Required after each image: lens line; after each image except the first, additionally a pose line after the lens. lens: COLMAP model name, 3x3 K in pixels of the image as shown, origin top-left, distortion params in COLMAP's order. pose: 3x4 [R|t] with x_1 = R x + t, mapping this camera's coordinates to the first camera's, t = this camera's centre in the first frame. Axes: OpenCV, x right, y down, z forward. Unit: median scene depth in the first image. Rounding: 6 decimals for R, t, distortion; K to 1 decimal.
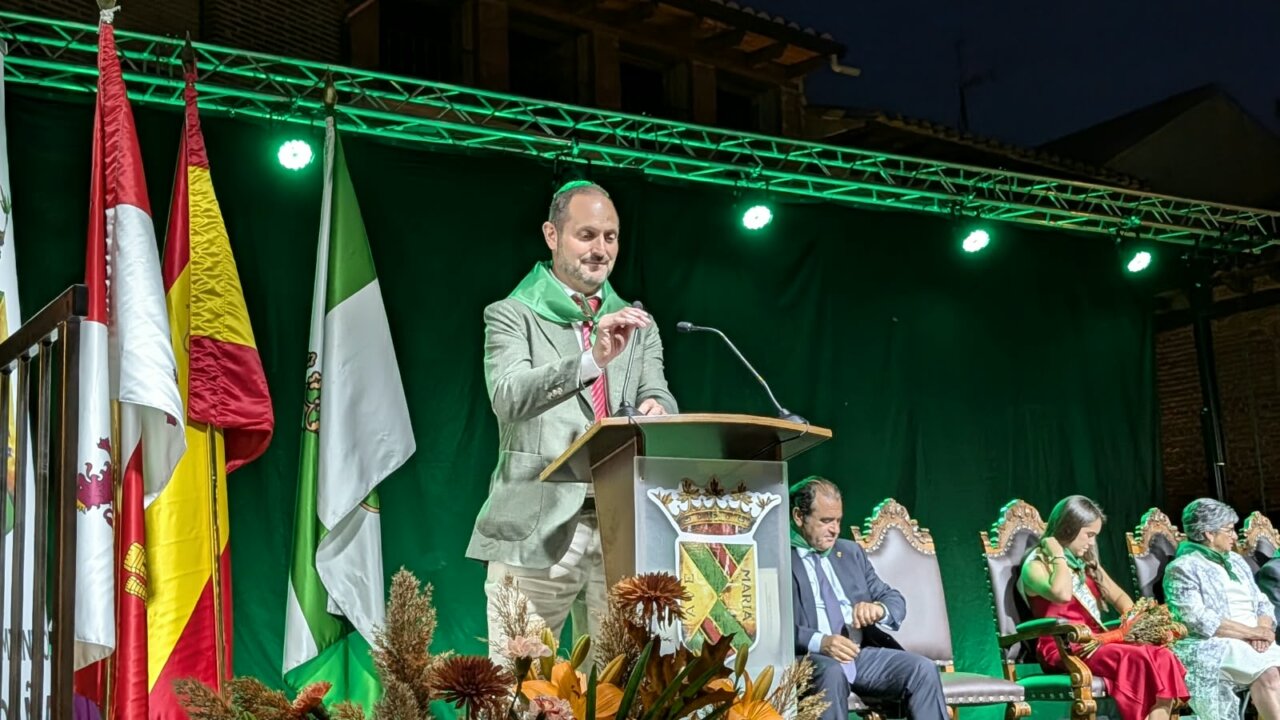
lens RADIAL K [[1817.8, 0, 610.6], [0, 1817.8, 357.2], [0, 0, 1]] dist [0.227010, -1.113495]
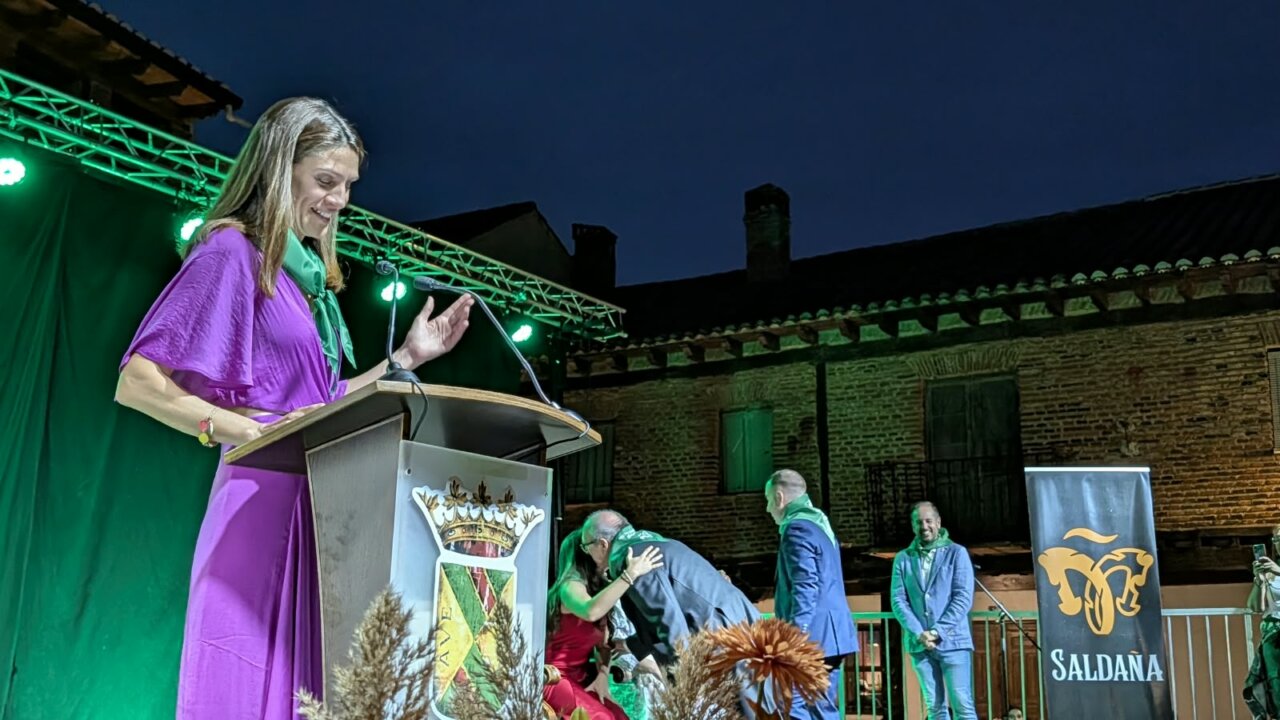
lens RADIAL K [[1489.0, 0, 654.9], [0, 1489.0, 363.3], [0, 0, 1]] dist [0.177725, -0.518949]
pose [[0.876387, 0.130524, 0.463583, -0.076579], [-0.111952, 0.991419, -0.067498, 0.022990], [-0.468415, 0.007255, 0.883479, 0.185489]]
